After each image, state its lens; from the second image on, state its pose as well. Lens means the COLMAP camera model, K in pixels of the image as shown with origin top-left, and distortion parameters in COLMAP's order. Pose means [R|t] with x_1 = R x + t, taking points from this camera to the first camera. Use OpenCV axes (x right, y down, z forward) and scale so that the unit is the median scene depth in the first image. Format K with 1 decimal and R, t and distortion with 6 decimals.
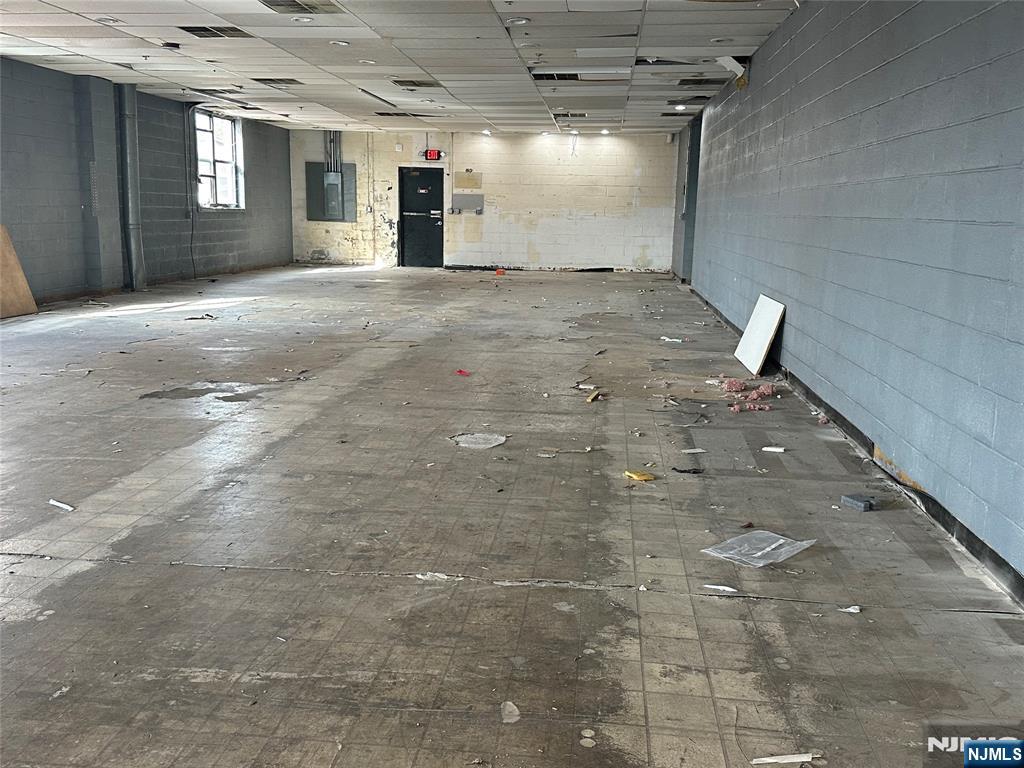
lens RADIAL K [[1006.8, 0, 510.4], [0, 1006.8, 384.8], [0, 0, 1]] dist [0.007919, 0.000000]
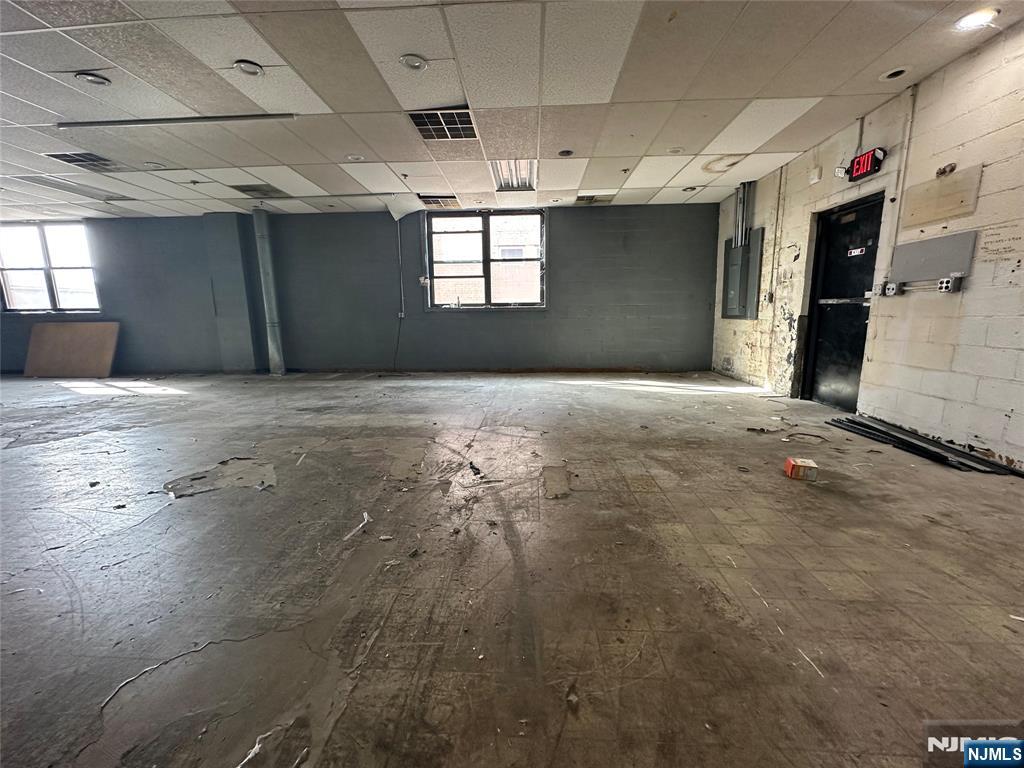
lens RADIAL K [[407.2, 0, 509.2], [0, 407.2, 379.9], [0, 0, 1]] dist [-0.000566, 0.000444]
pose [[0.033664, 0.134977, -0.990277, 0.105920], [-0.157645, 0.979152, 0.128102, -0.132964], [0.986922, 0.151800, 0.054240, 0.842668]]
